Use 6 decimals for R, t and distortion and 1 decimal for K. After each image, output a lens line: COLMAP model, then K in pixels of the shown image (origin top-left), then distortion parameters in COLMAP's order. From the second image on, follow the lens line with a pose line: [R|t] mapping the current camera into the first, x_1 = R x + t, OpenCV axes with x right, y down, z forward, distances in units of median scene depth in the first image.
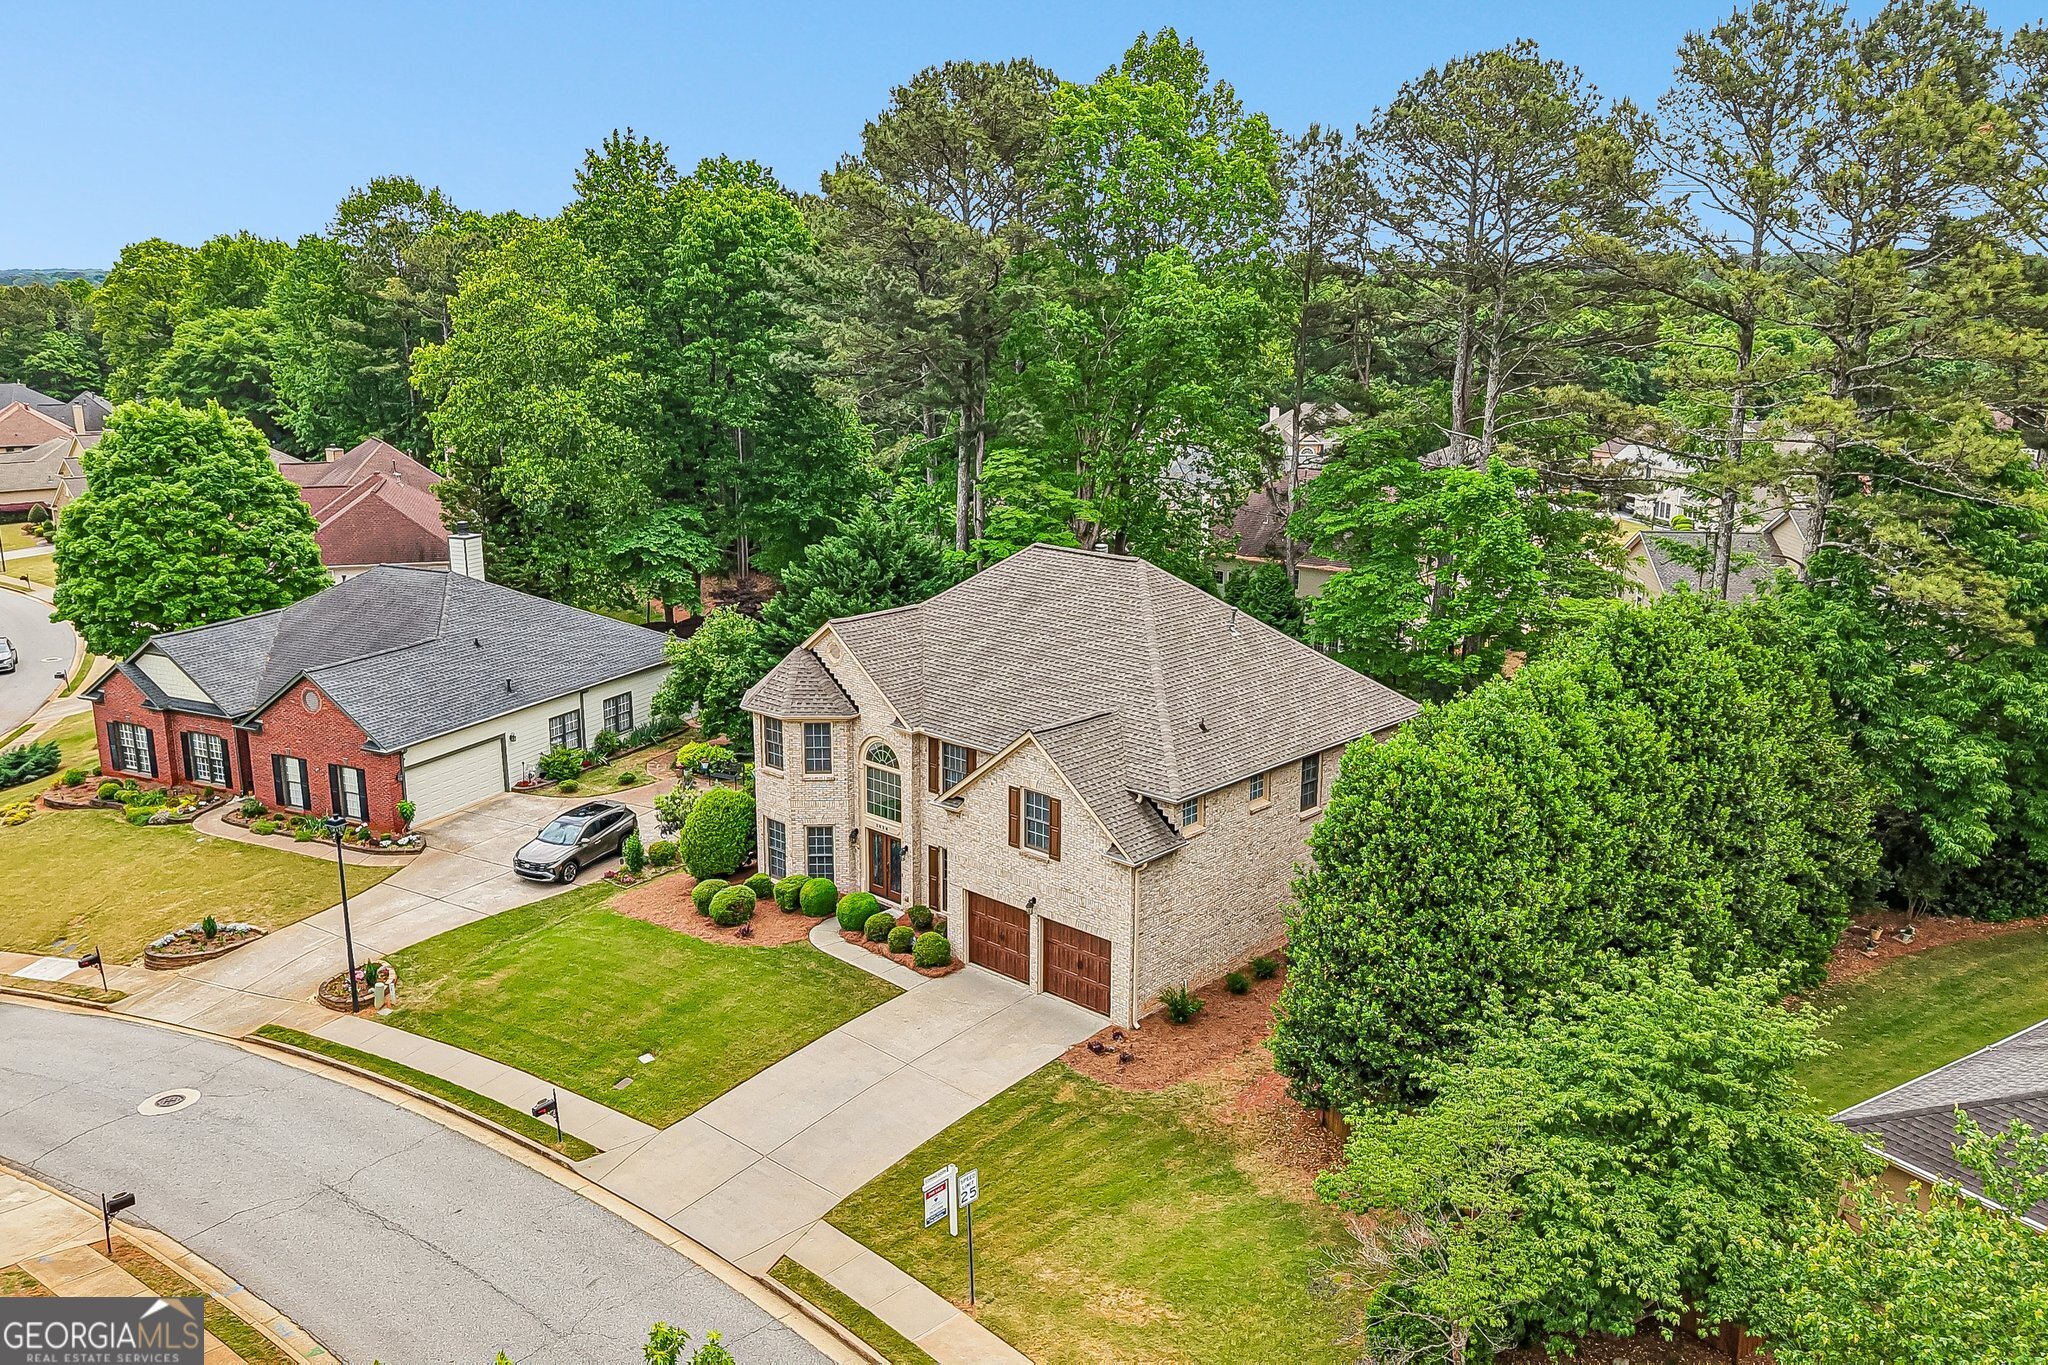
lens RADIAL K [[1641.1, 0, 1014.9], [0, 1641.1, 648.6], [0, 0, 1]] dist [0.049190, -0.078637]
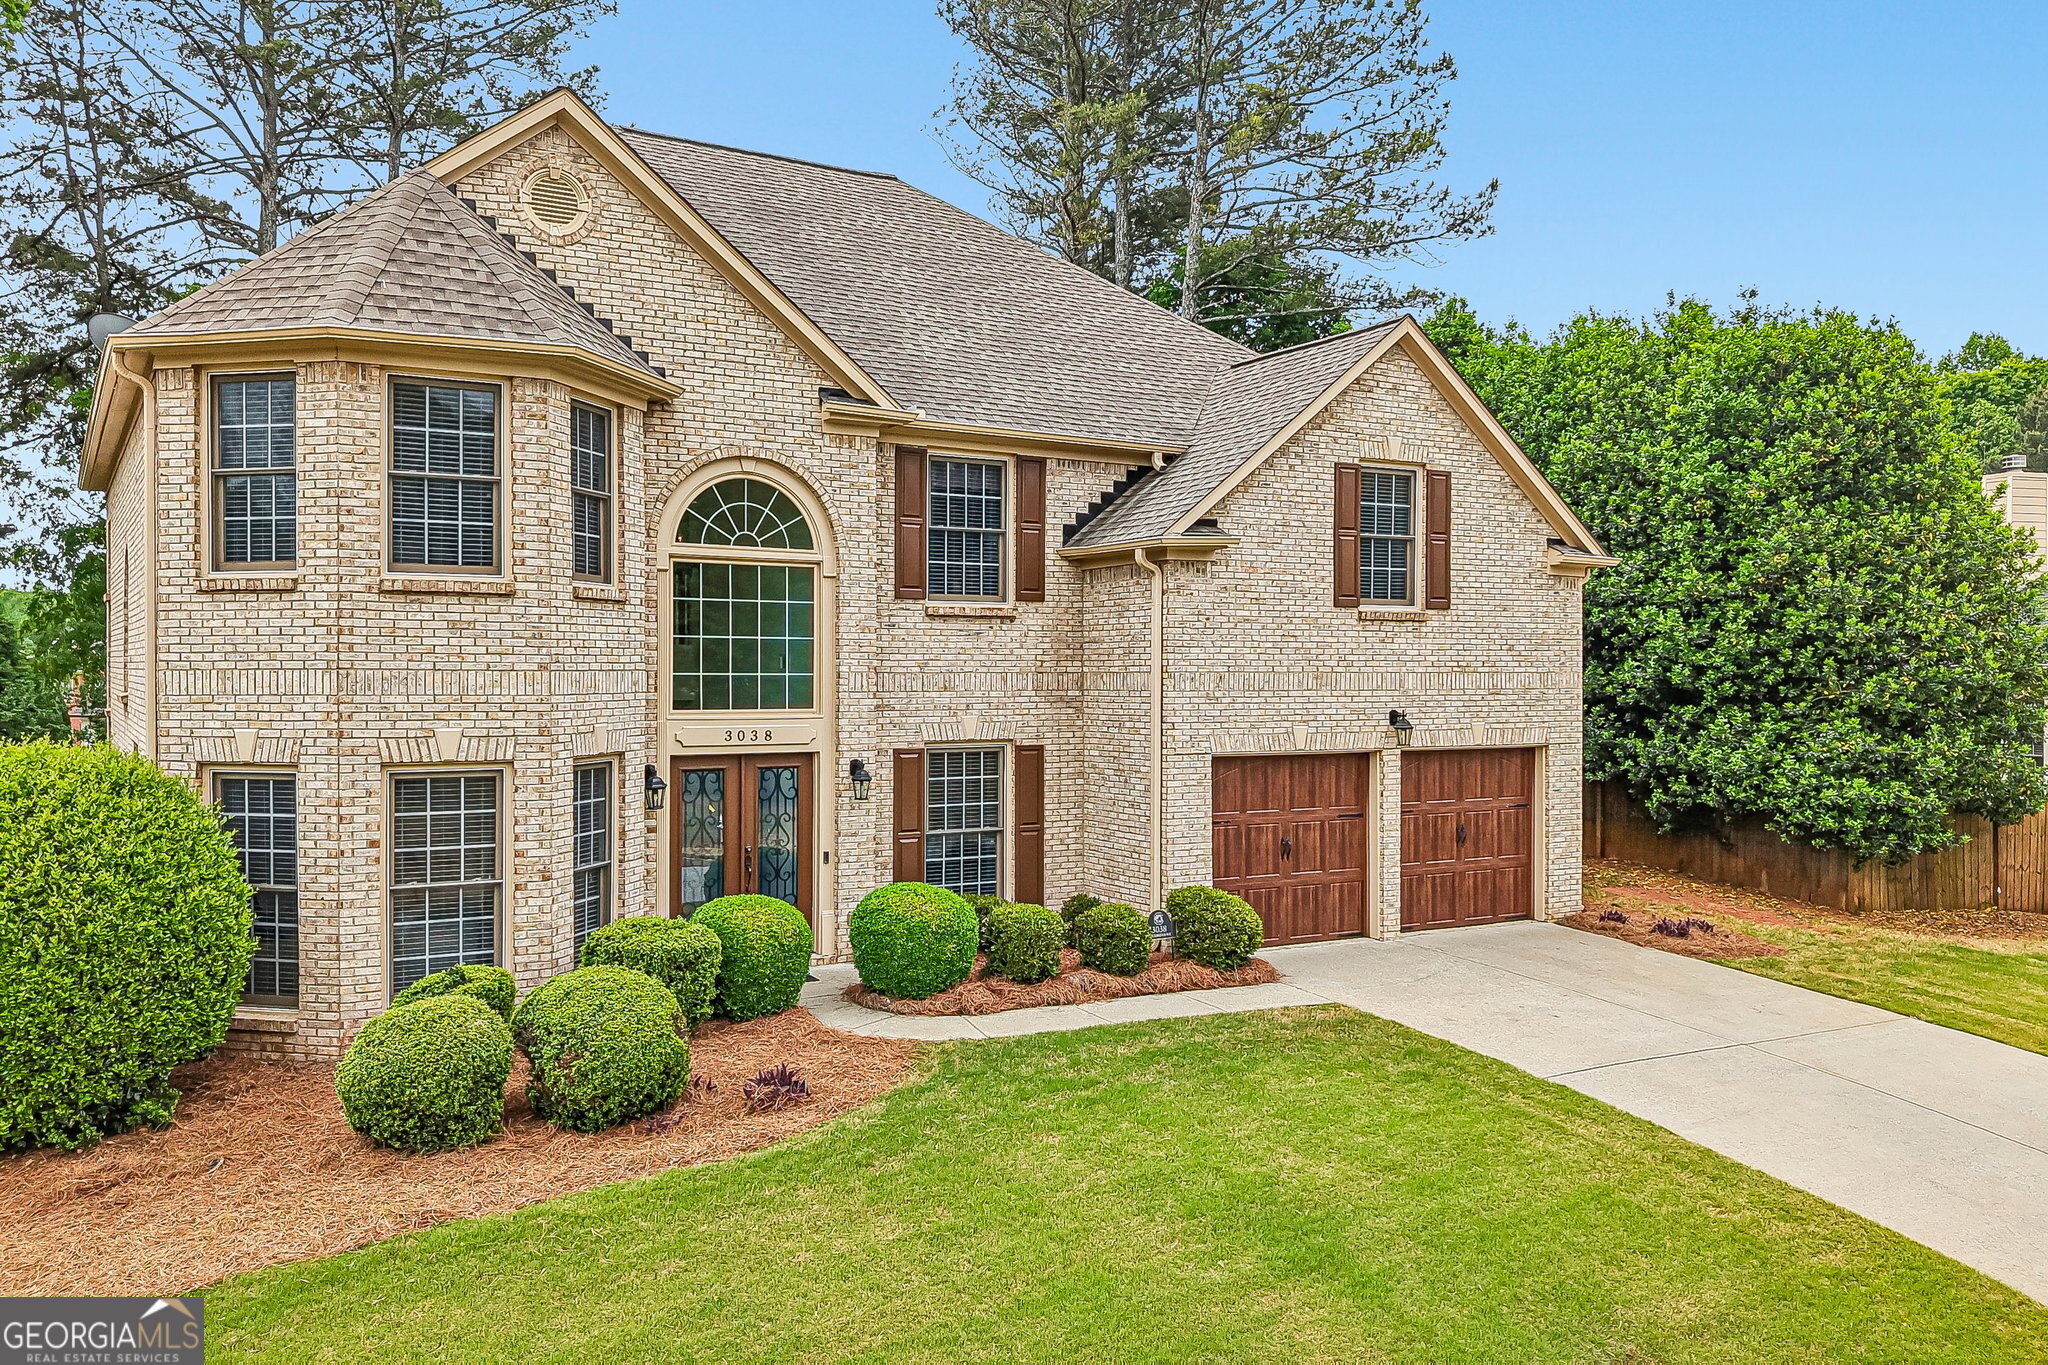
lens RADIAL K [[1626.8, 0, 1024.0], [0, 1626.8, 682.5], [0, 0, 1]] dist [0.048901, -0.082600]
pose [[0.269068, -0.009123, 0.963078, -0.388971], [0.211189, 0.976178, -0.049756, 0.126758], [-0.939681, 0.216779, 0.264585, 0.854258]]
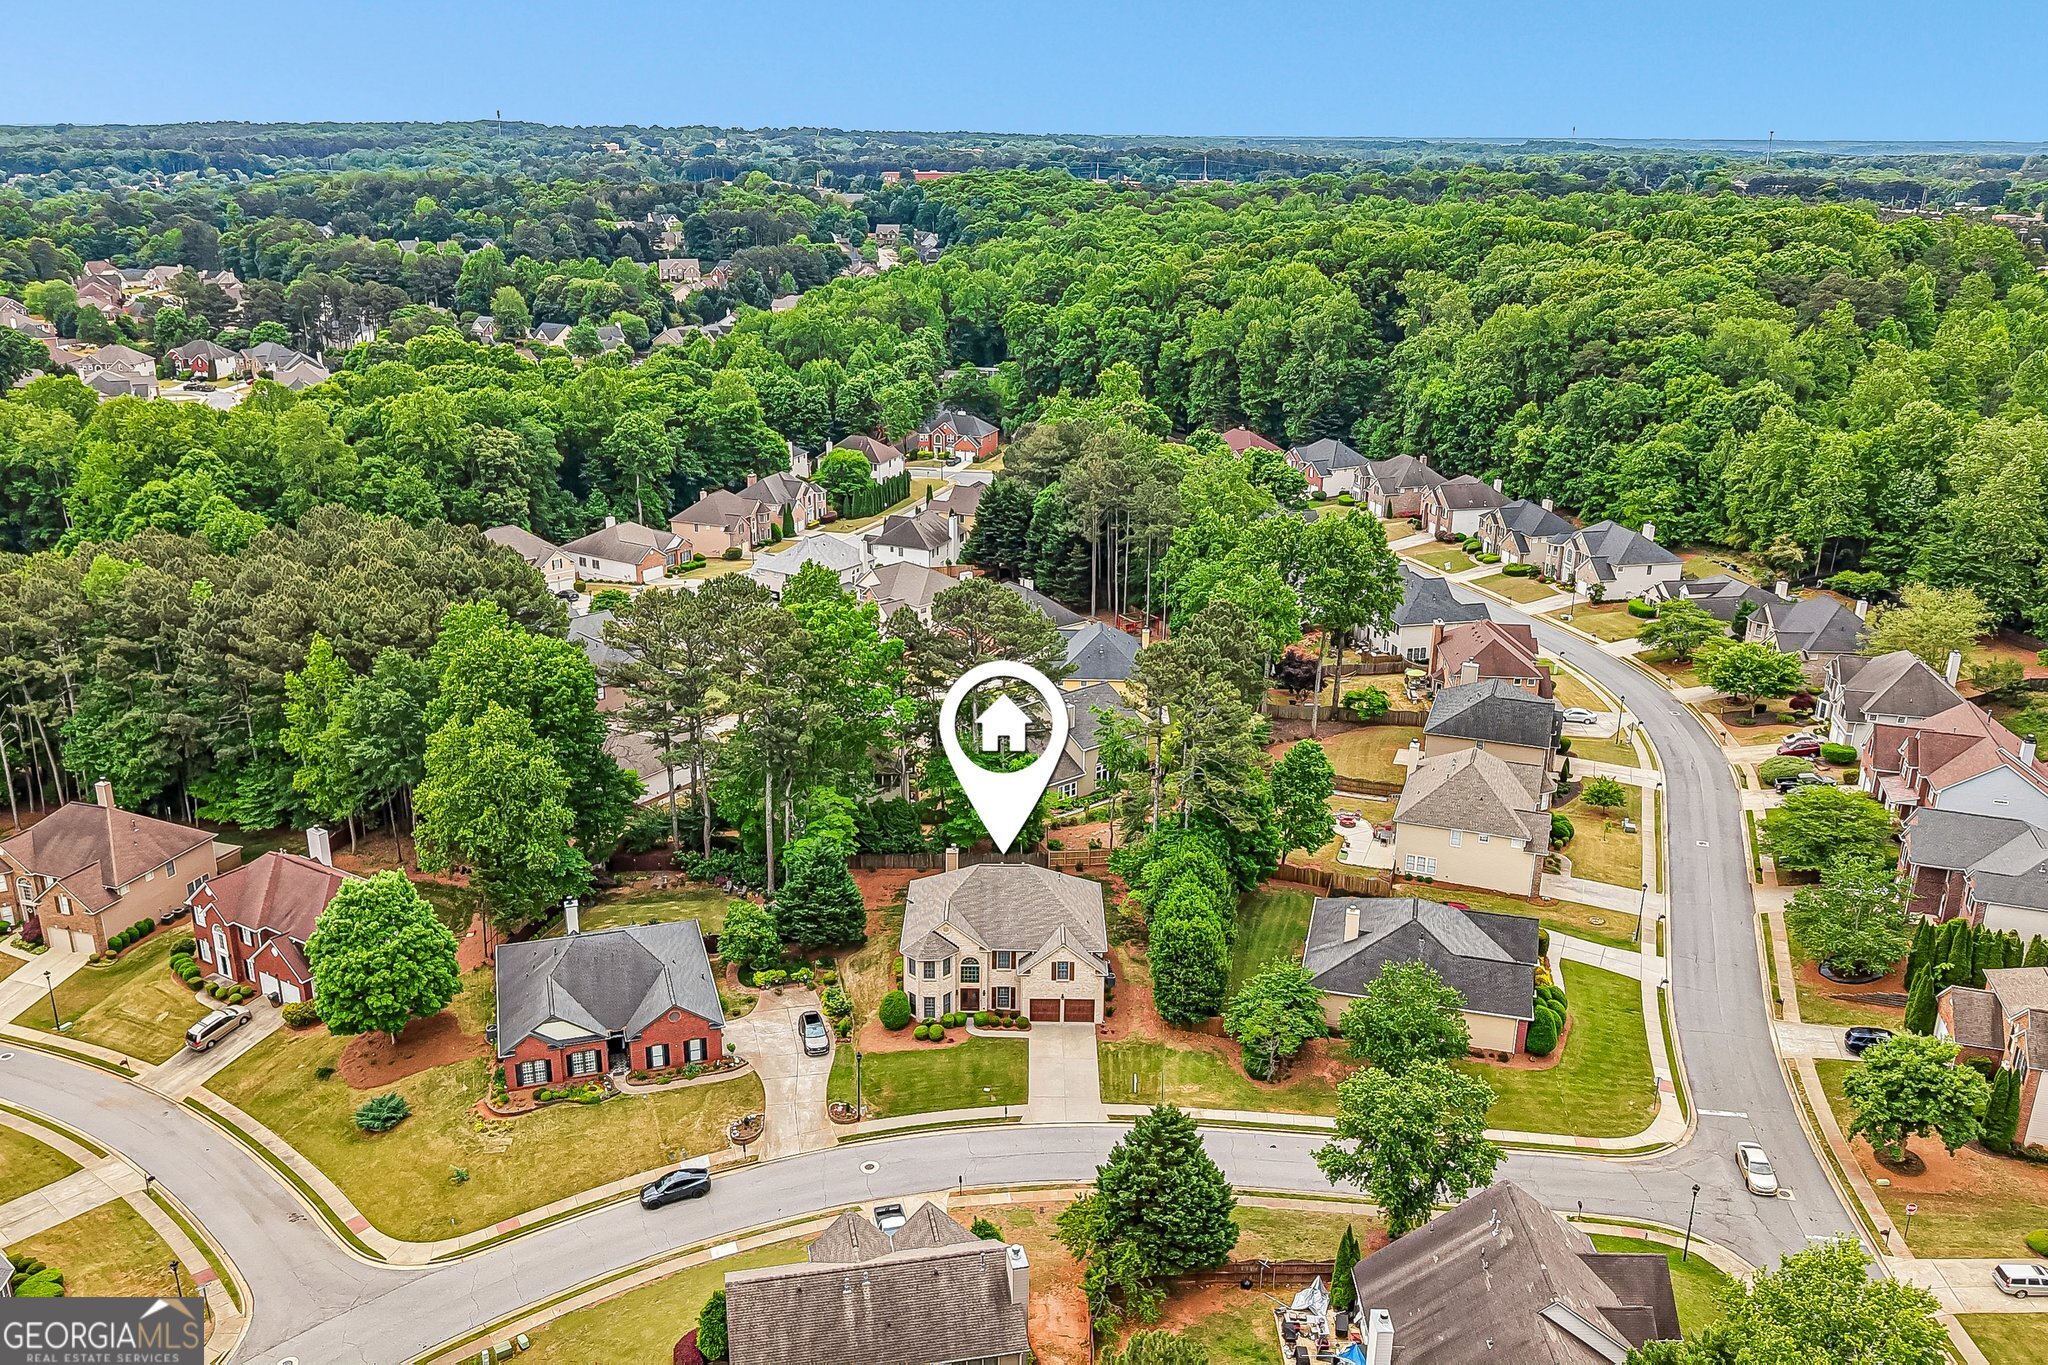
lens RADIAL K [[1627.9, 0, 1024.0], [0, 1627.9, 682.5], [0, 0, 1]] dist [0.091335, -0.154209]
pose [[0.726423, -0.216758, 0.652170, -1.673037], [0.140897, 0.975774, 0.167373, -0.824157], [-0.672649, -0.029695, 0.739365, -1.048603]]
